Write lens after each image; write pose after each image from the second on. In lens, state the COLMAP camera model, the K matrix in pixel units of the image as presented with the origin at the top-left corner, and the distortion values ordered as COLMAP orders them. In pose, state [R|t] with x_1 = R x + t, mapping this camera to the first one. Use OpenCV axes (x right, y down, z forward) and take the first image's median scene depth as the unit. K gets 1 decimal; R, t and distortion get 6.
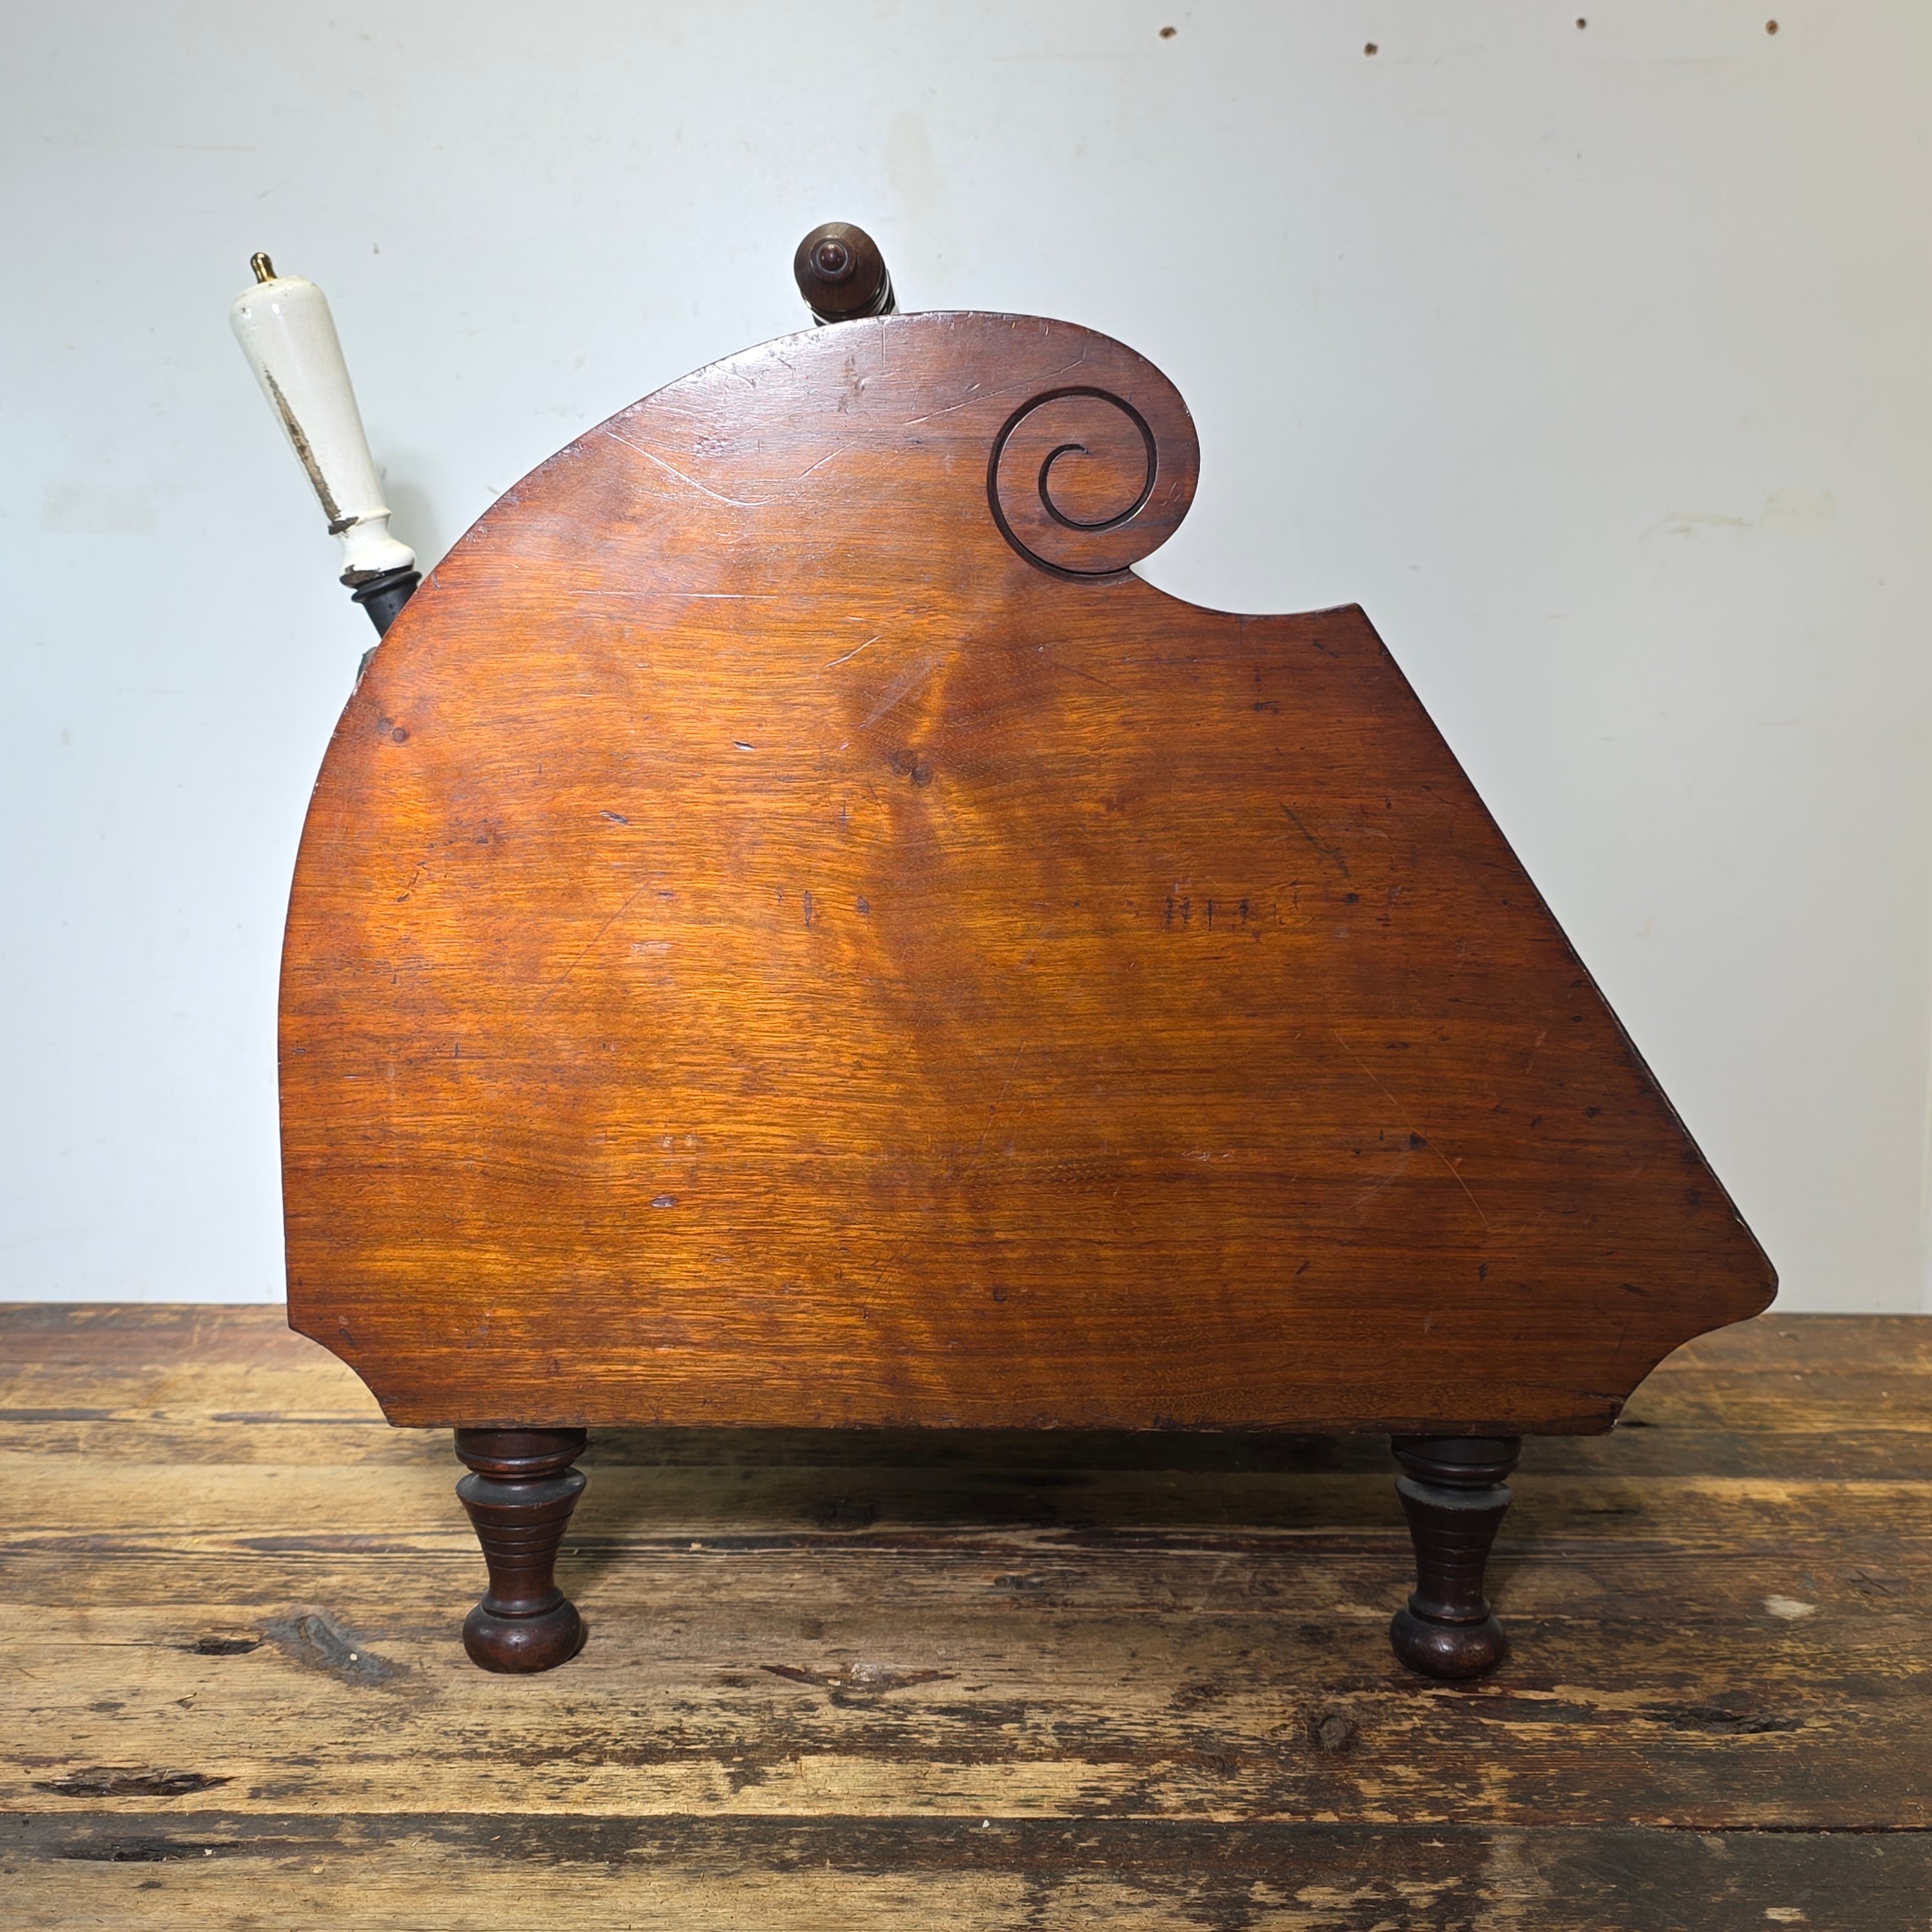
lens RADIAL K [[2356.7, 0, 960.4], [0, 2356.7, 978.9], [0, 0, 1]] dist [-0.006747, 0.000000]
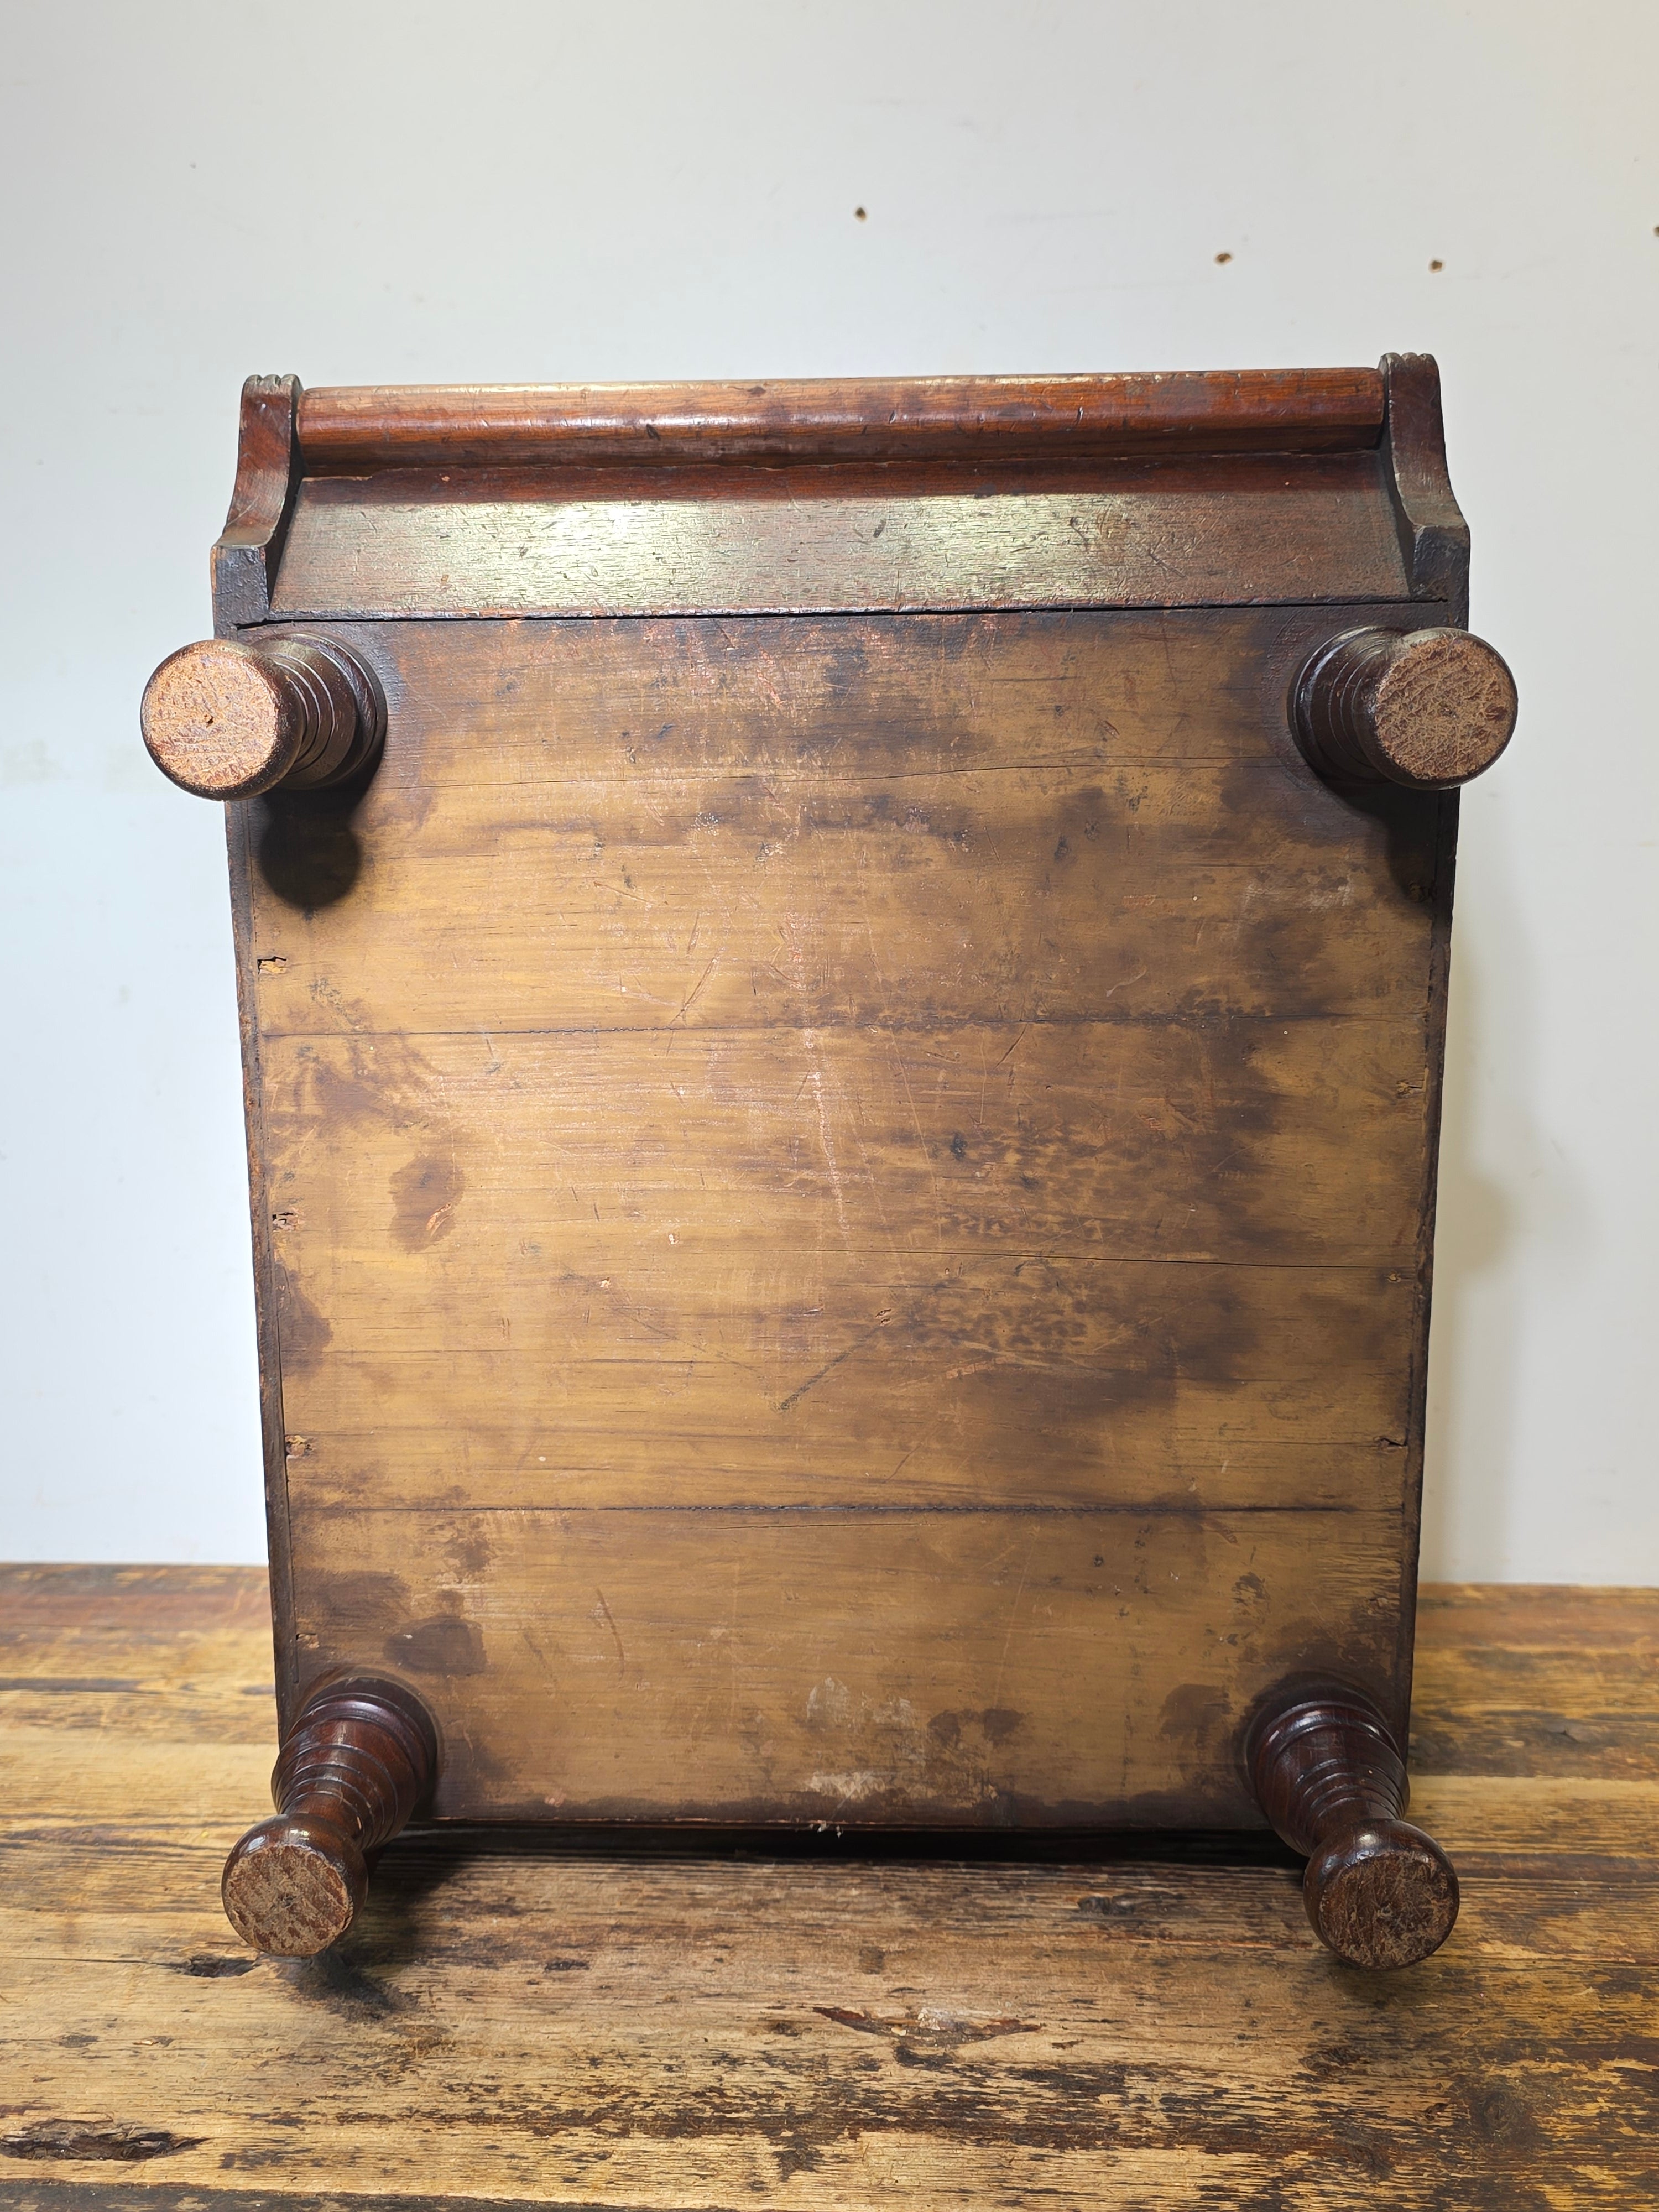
lens RADIAL K [[2091.3, 0, 791.6], [0, 2091.3, 1124.3], [0, 0, 1]] dist [-0.010828, 0.000000]
pose [[0.995472, -0.010489, -0.094470, -0.016718], [0.004370, 0.997892, -0.064743, 0.016338], [0.094950, 0.064037, 0.993420, 0.210606]]
